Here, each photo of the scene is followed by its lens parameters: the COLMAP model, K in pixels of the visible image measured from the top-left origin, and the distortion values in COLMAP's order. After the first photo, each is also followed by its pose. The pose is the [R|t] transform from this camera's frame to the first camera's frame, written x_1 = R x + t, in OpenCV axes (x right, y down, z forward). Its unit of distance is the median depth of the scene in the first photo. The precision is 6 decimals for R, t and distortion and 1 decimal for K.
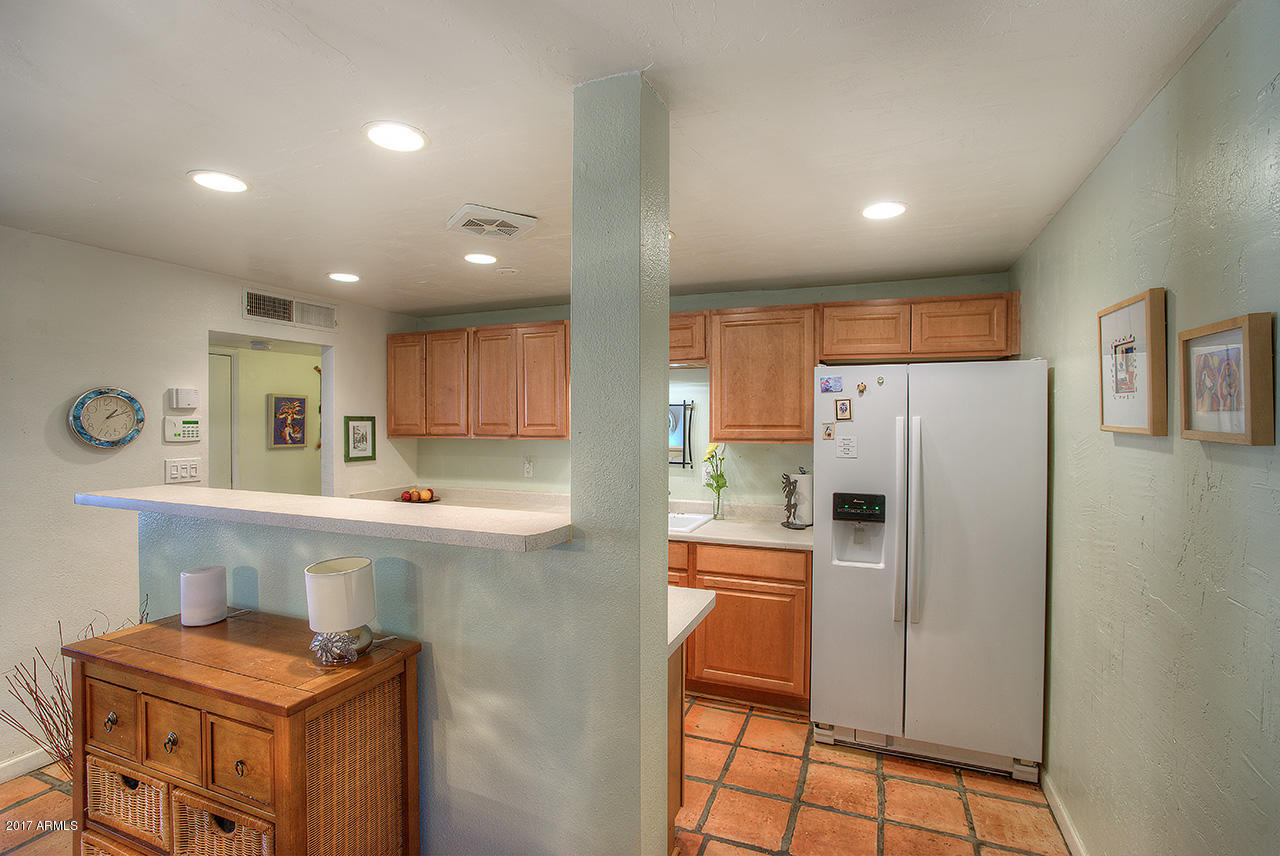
lens RADIAL K [[591.6, 0, 644.2], [0, 591.6, 422.3], [0, 0, 1]] dist [-0.033796, 0.011724]
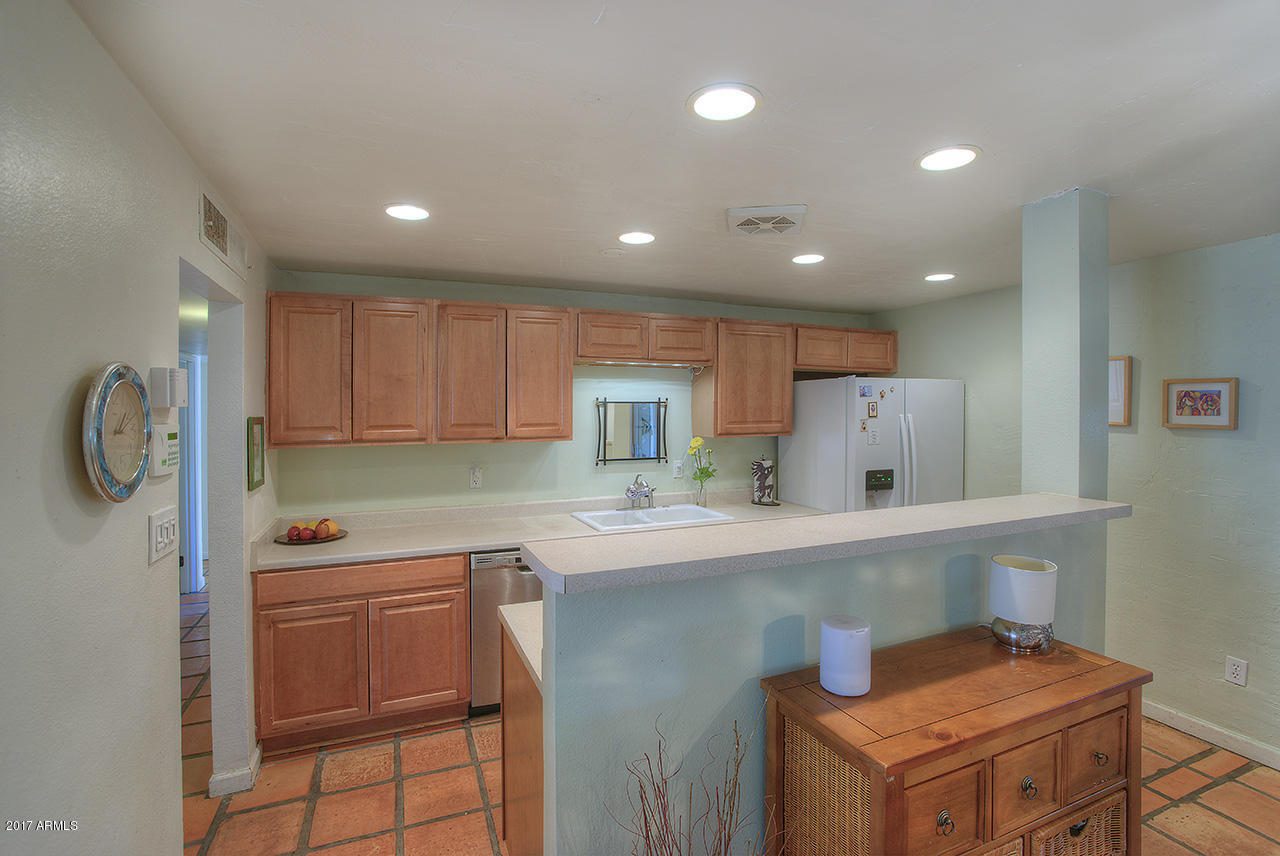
lens RADIAL K [[591.6, 0, 645.3], [0, 591.6, 410.6], [0, 0, 1]] dist [-0.033796, 0.011724]
pose [[0.699839, -0.004652, 0.714286, -0.797333], [0.005282, 0.999985, 0.001338, -0.018872], [-0.714281, 0.002837, 0.699853, 0.332743]]
